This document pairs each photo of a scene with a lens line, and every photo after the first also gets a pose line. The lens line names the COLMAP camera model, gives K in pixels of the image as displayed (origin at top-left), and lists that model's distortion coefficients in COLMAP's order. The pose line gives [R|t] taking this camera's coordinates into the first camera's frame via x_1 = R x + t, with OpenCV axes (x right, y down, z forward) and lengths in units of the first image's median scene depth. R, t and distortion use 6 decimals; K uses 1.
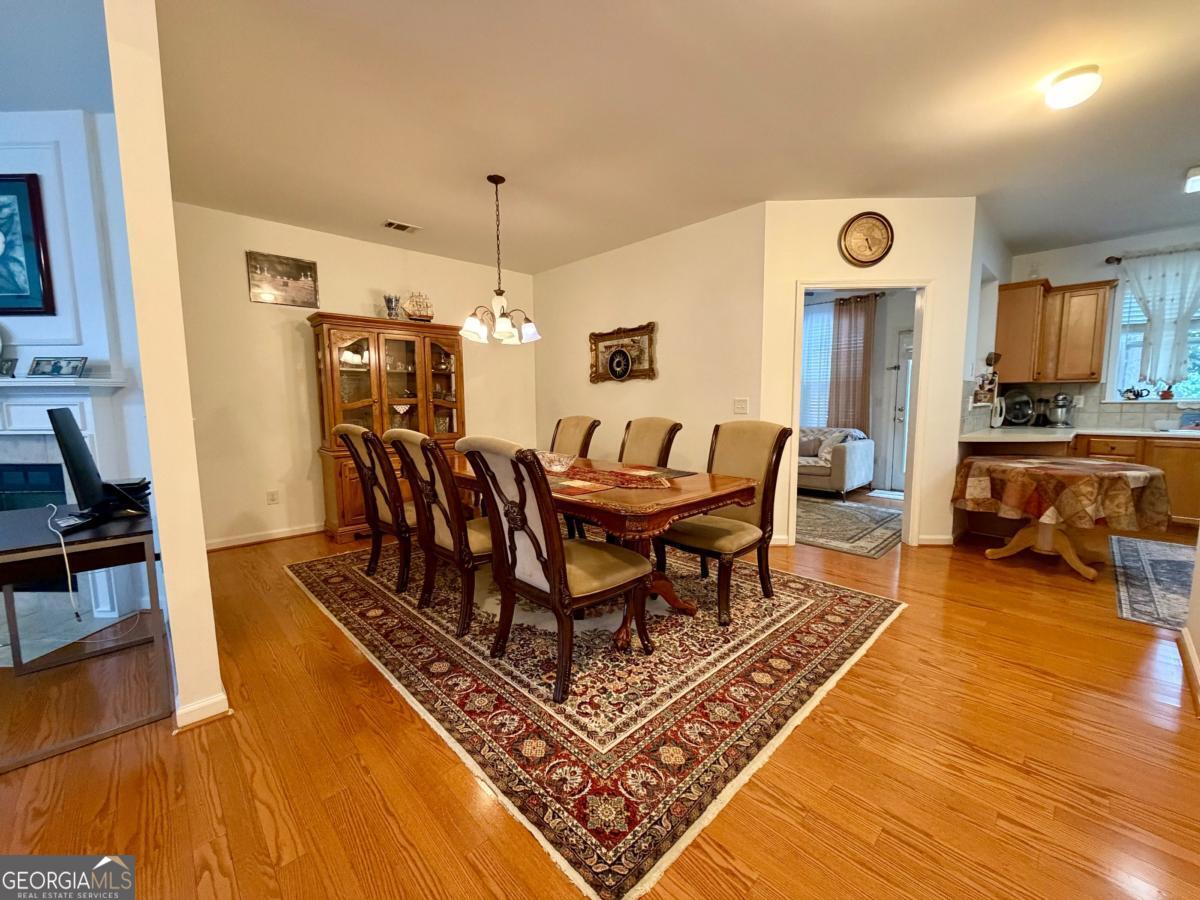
lens RADIAL K [[479.2, 0, 603.9], [0, 479.2, 448.9], [0, 0, 1]] dist [0.000480, 0.000197]
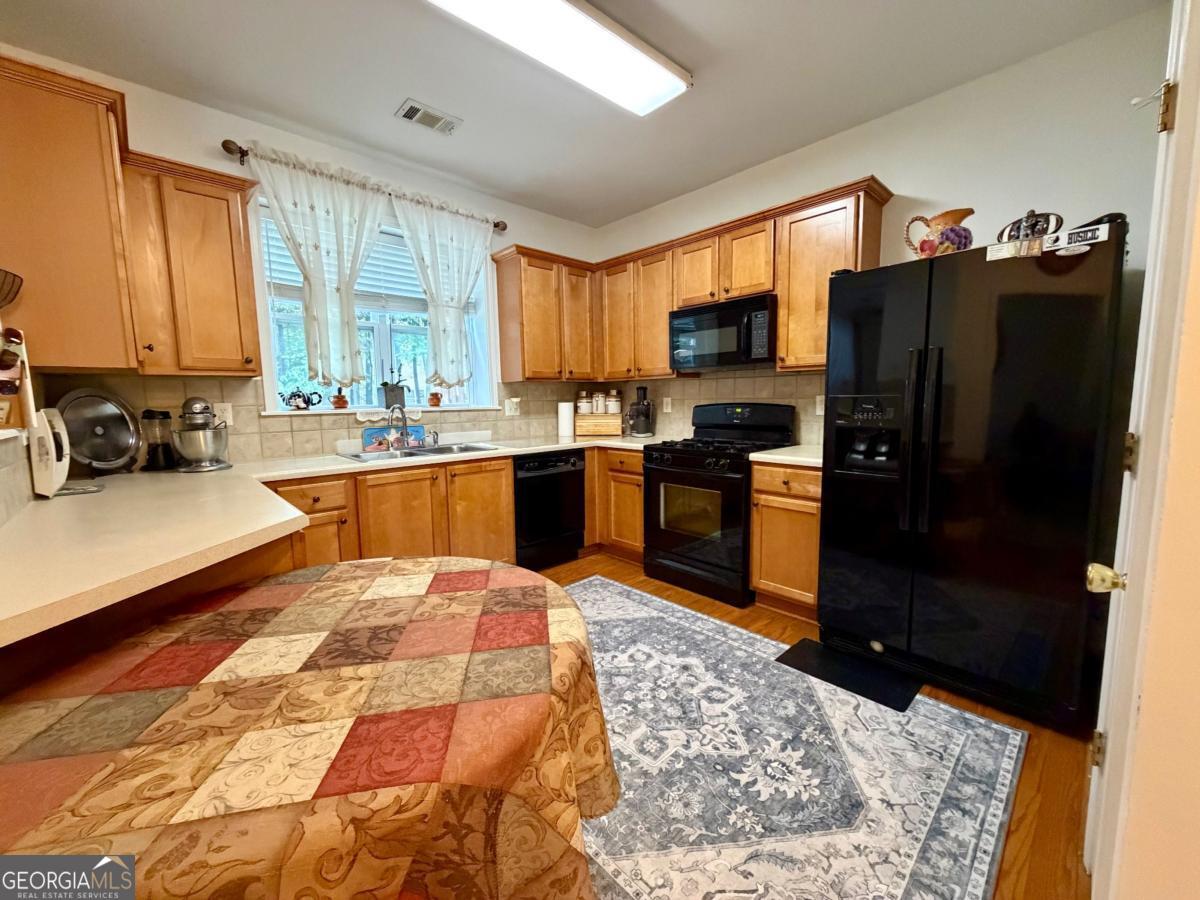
lens RADIAL K [[479.2, 0, 600.9], [0, 479.2, 451.8], [0, 0, 1]] dist [0.000480, 0.000197]
pose [[0.014145, -0.105396, 0.994330, 0.521162], [0.118251, 0.987627, 0.103003, -0.070870], [-0.992883, 0.116123, 0.026434, 0.643359]]
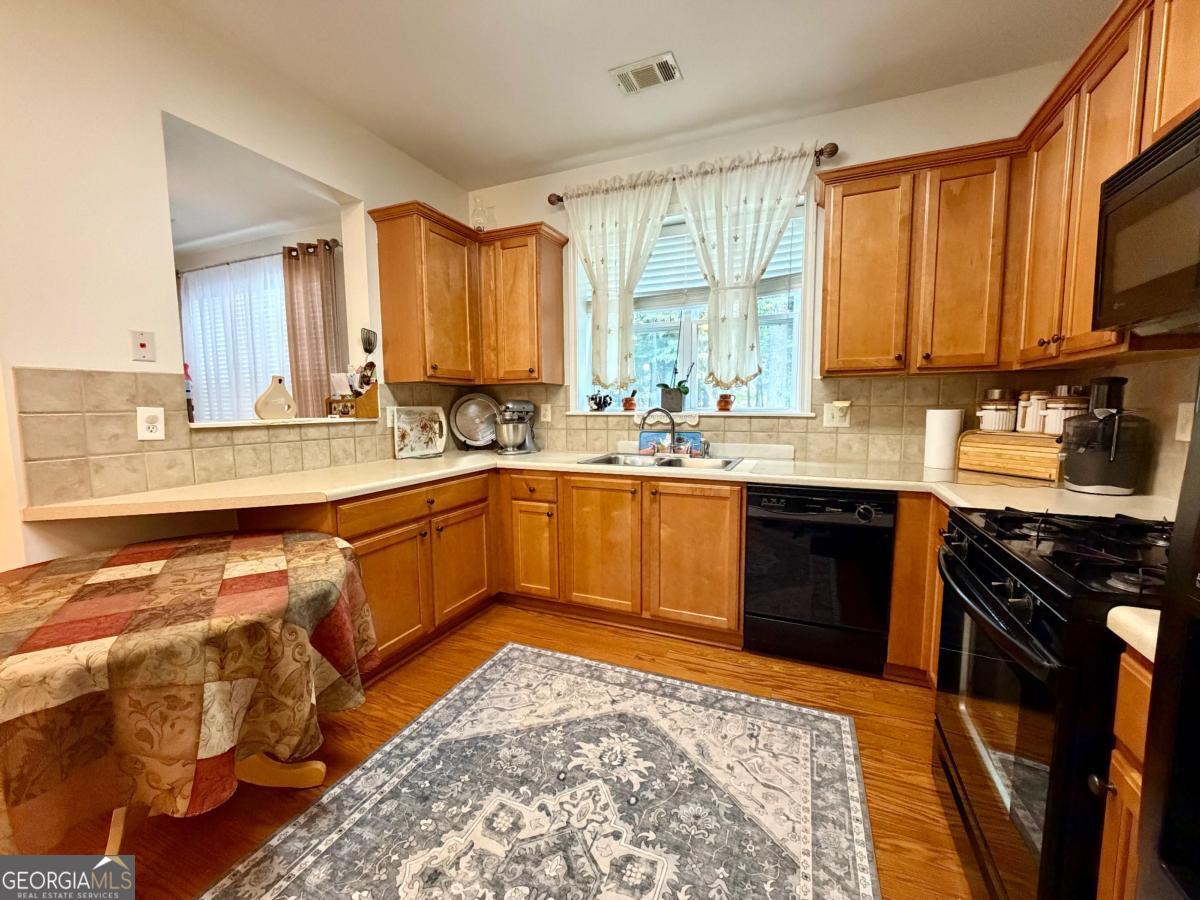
lens RADIAL K [[479.2, 0, 602.4], [0, 479.2, 449.7], [0, 0, 1]] dist [0.000480, 0.000197]
pose [[0.923291, -0.035650, 0.382443, 0.886609], [0.039202, 0.999230, -0.001496, -0.047816], [-0.382095, 0.016373, 0.923978, 0.384859]]
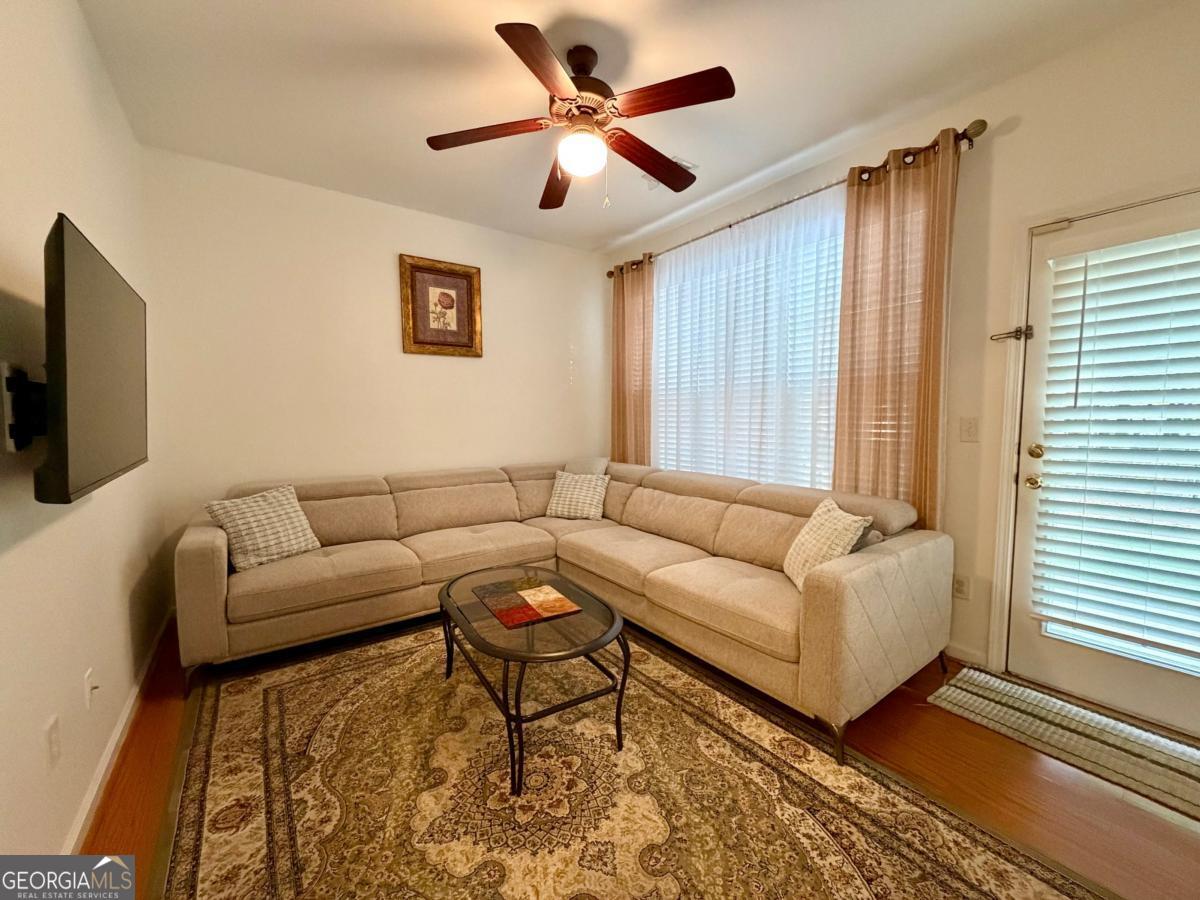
lens RADIAL K [[479.2, 0, 611.2], [0, 479.2, 447.8], [0, 0, 1]] dist [0.000480, 0.000197]
pose [[0.991108, 0.016165, -0.132072, 0.489995], [-0.020363, 0.999327, -0.030495, -0.094824], [0.131490, 0.032913, 0.990771, 0.837652]]
